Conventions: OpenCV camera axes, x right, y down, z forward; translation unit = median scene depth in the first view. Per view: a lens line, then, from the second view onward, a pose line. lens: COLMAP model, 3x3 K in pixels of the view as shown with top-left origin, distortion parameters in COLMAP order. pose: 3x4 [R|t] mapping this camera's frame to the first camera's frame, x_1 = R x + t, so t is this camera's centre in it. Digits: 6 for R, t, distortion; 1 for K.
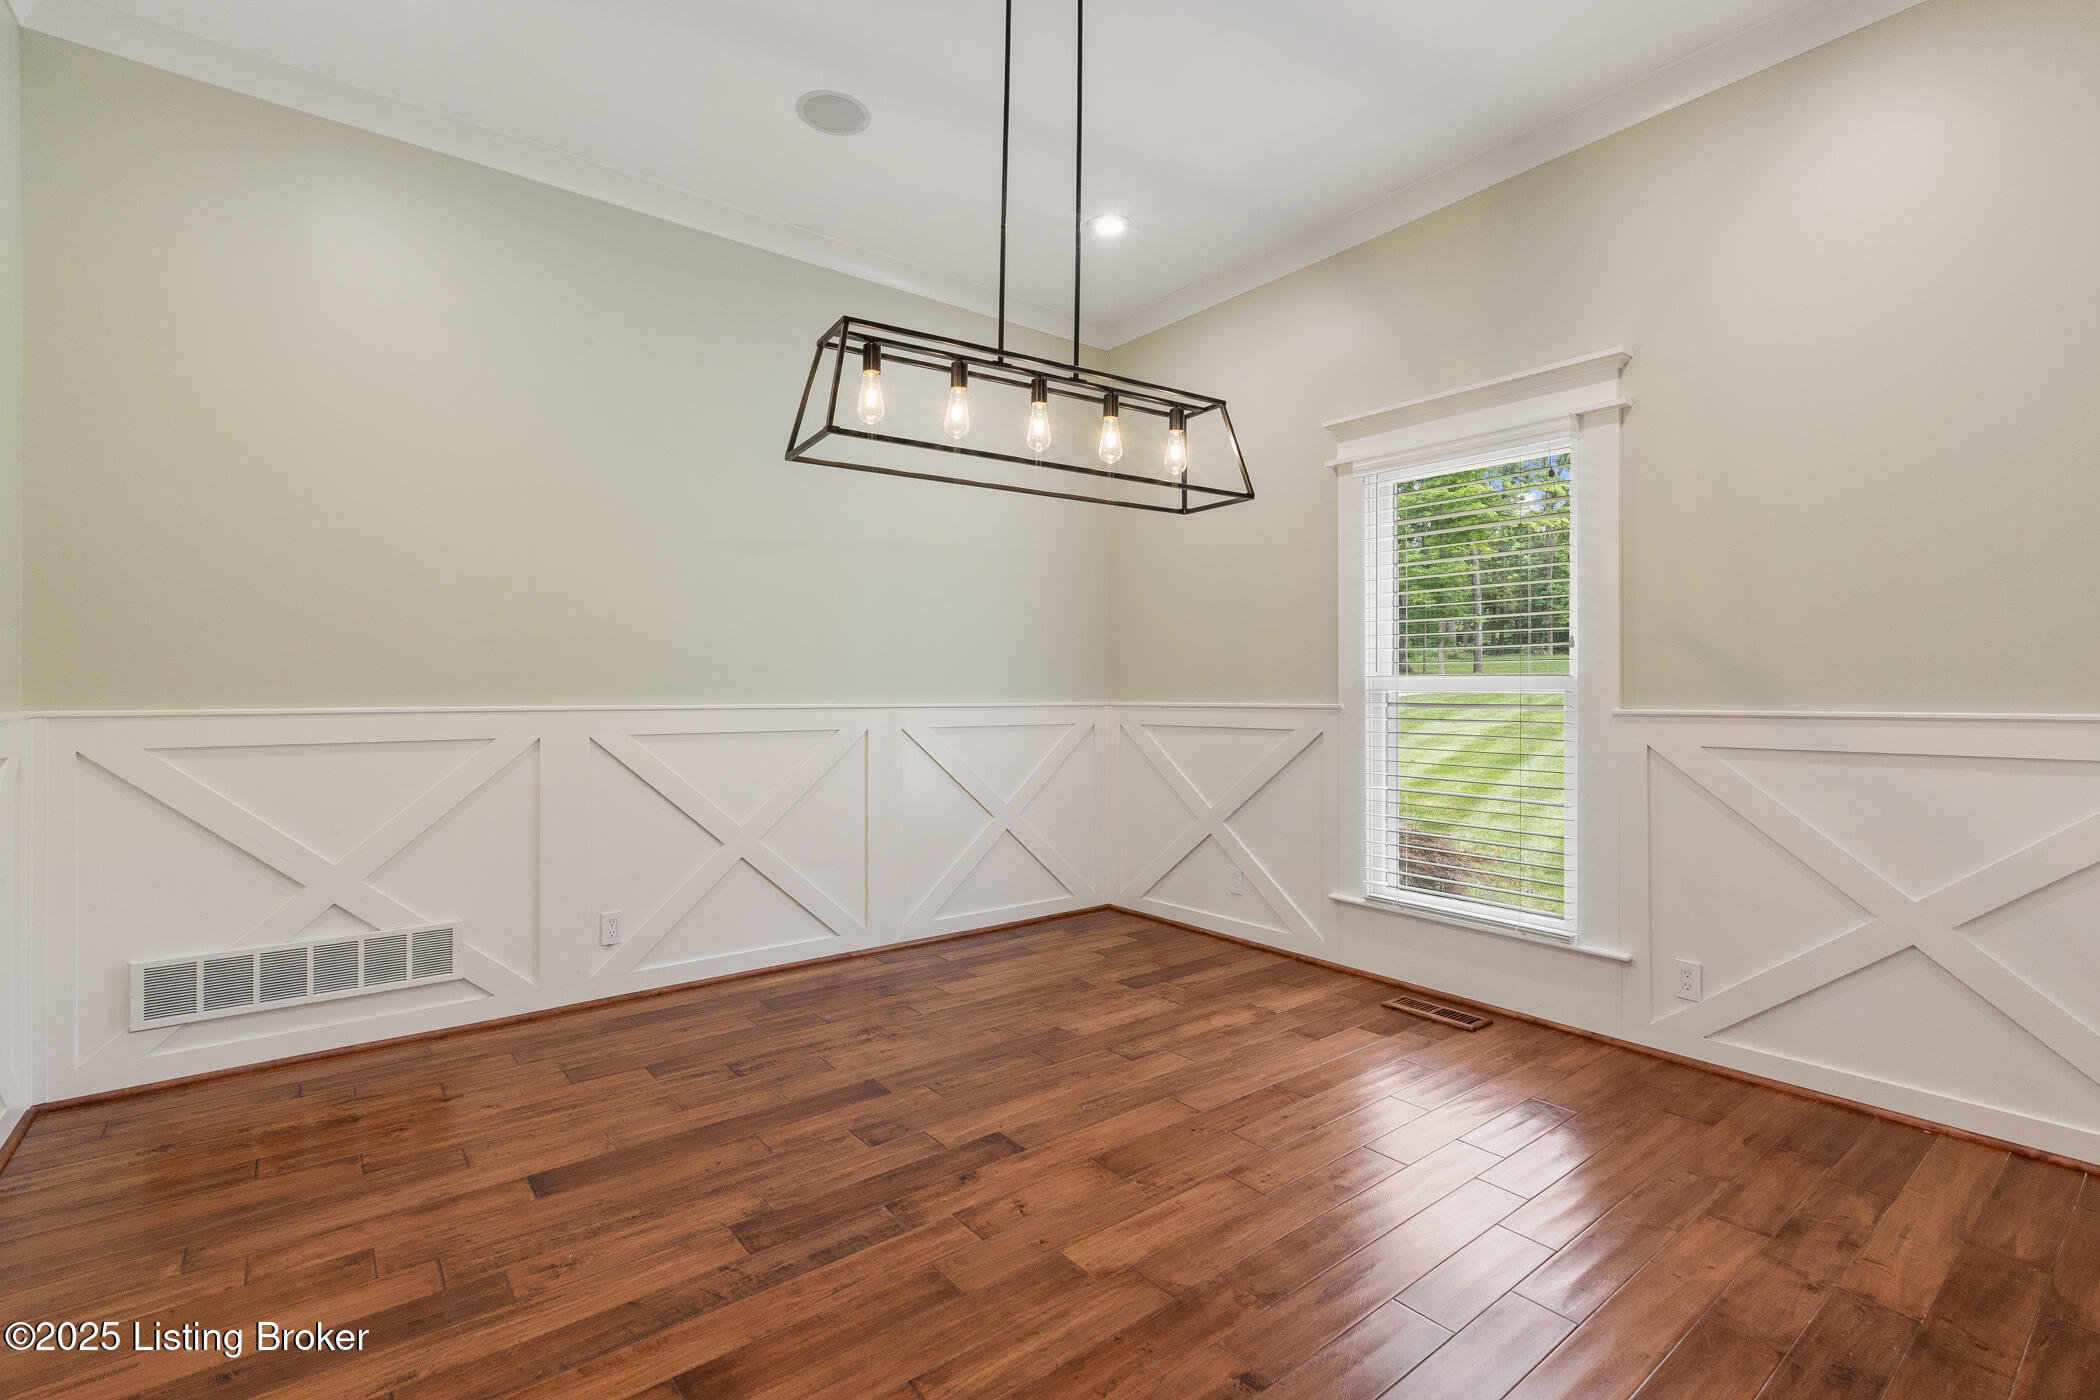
lens RADIAL K [[951.6, 0, 1060.9], [0, 951.6, 682.9], [0, 0, 1]] dist [0.003031, 0.000363]
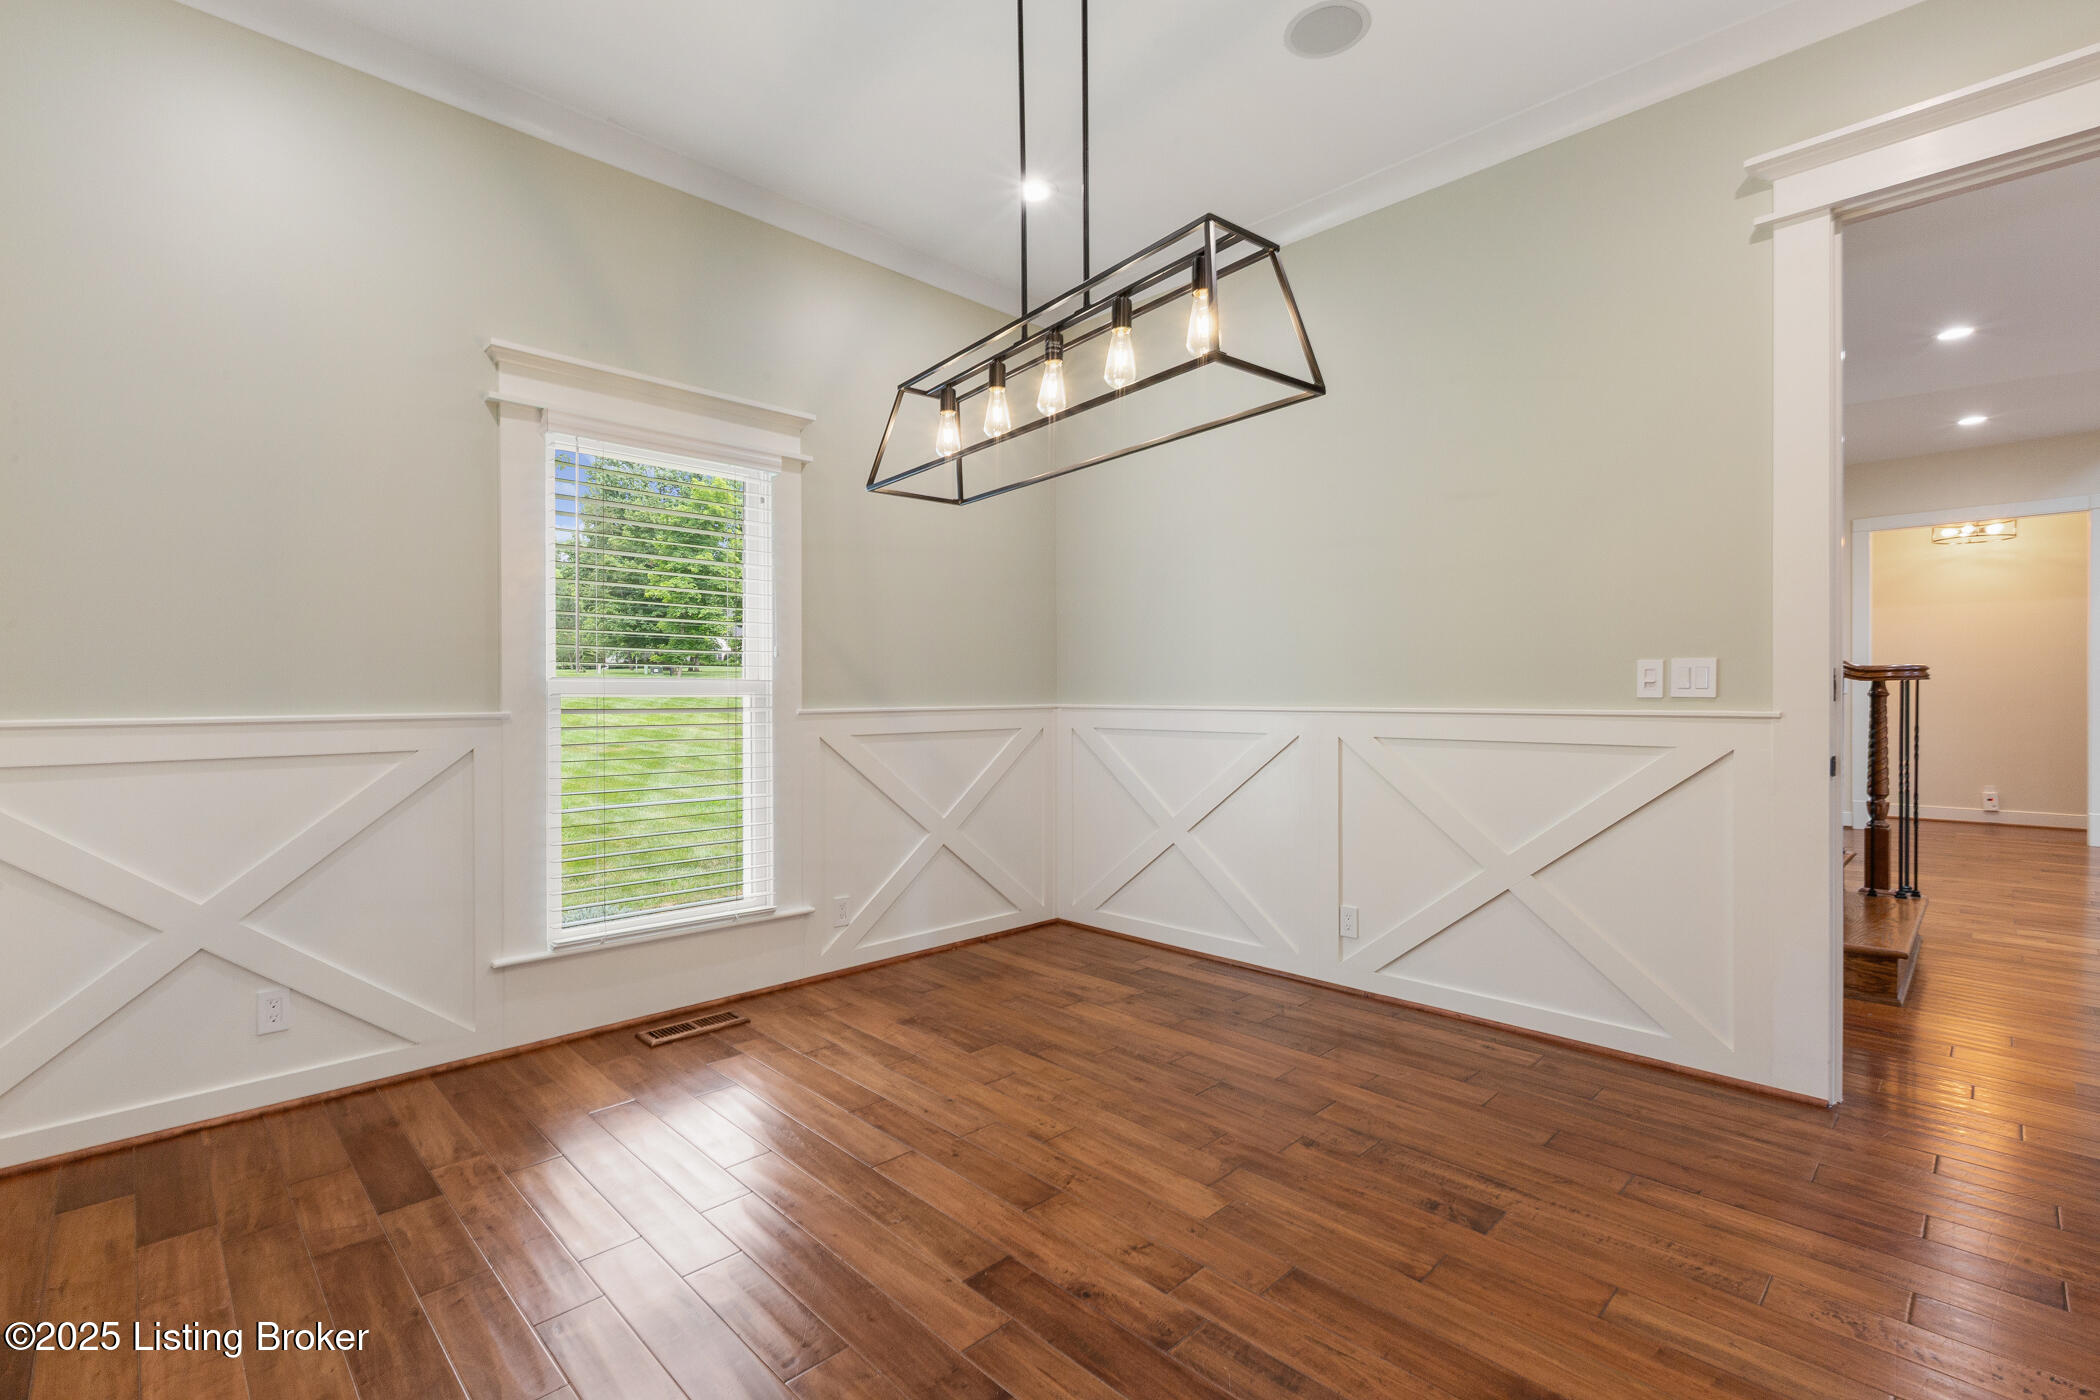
lens RADIAL K [[939.0, 0, 1055.0], [0, 939.0, 688.3], [0, 0, 1]] dist [0.003363, -0.000498]
pose [[-0.103718, 0.004069, 0.994598, -0.641076], [-0.007231, 0.999962, -0.004845, 0.004399], [-0.994580, -0.007695, -0.103685, 0.793805]]
